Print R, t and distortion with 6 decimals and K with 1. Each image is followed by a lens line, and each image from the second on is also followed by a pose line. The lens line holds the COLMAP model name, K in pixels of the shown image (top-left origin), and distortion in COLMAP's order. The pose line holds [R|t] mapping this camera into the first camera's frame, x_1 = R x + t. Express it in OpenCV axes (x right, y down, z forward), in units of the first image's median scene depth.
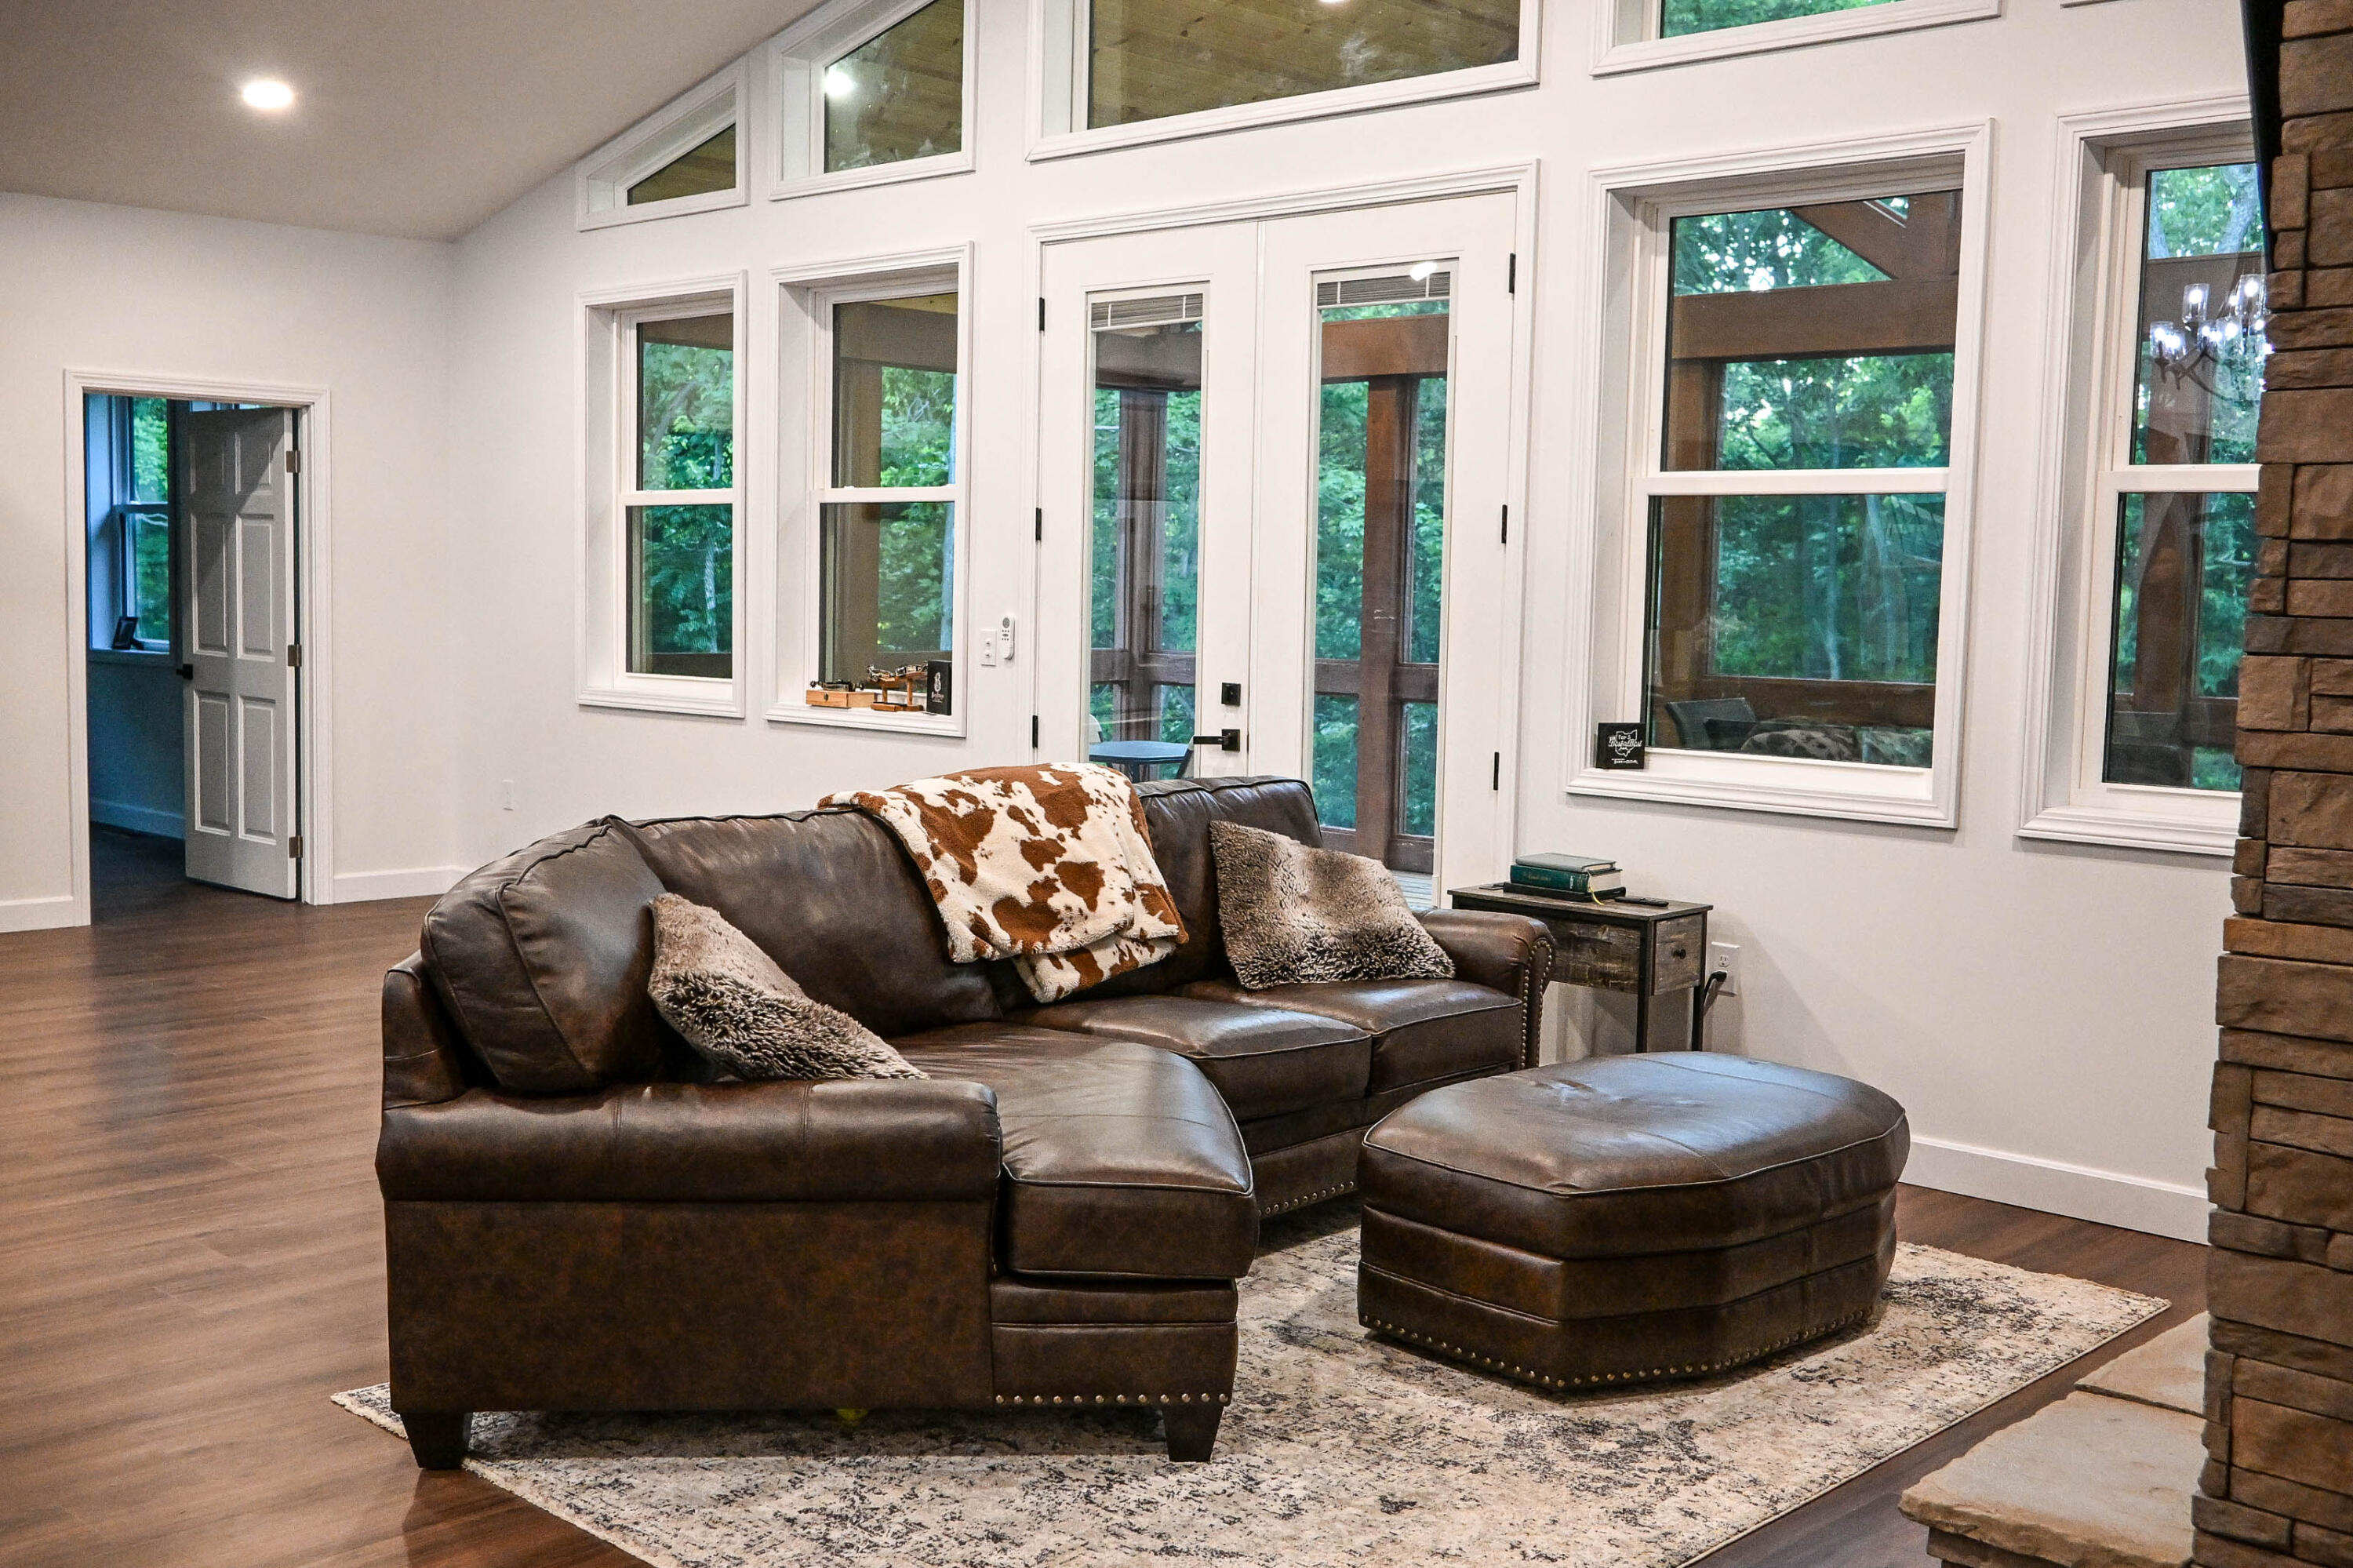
lens RADIAL K [[2444.3, 0, 1177.7], [0, 2444.3, 790.9], [0, 0, 1]] dist [-0.010884, 0.000000]
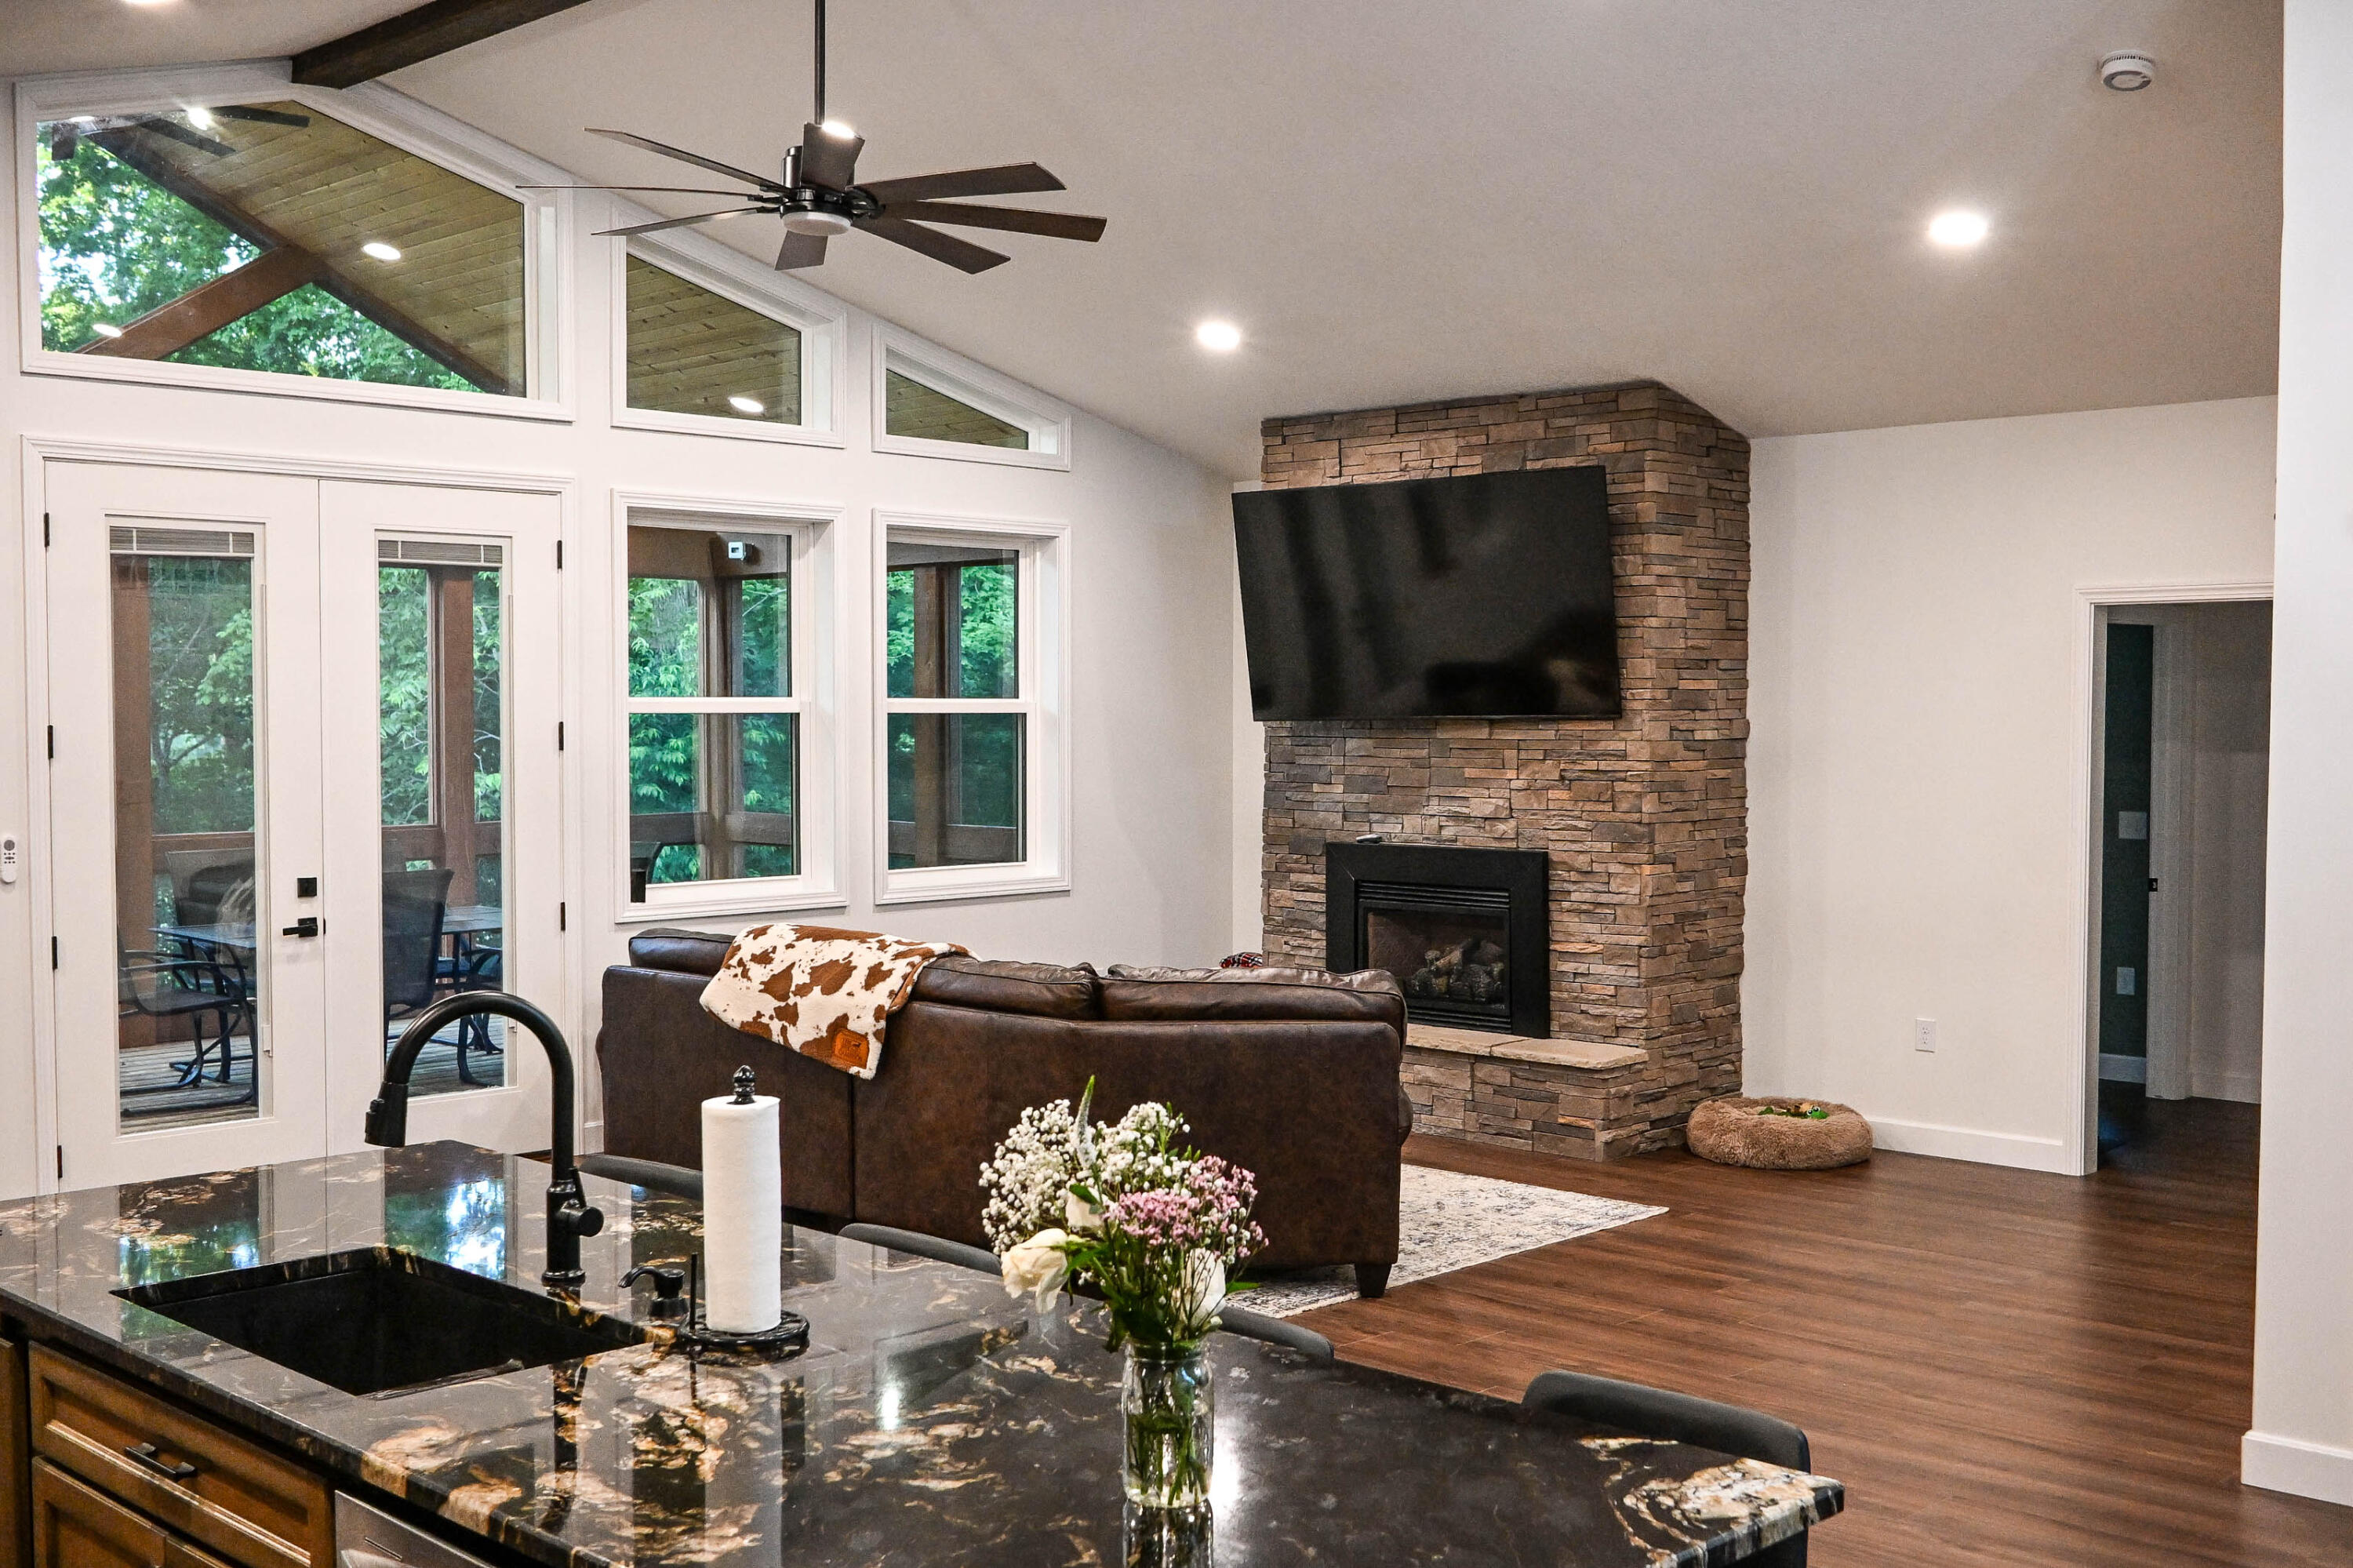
lens RADIAL K [[2444.3, 0, 1176.1], [0, 2444.3, 785.9], [0, 0, 1]] dist [-0.010884, 0.000000]
pose [[0.017586, -0.049220, 0.998633, -1.097307], [0.092275, 0.994605, 0.047397, -0.102549], [-0.995578, 0.091315, 0.022033, 0.566143]]
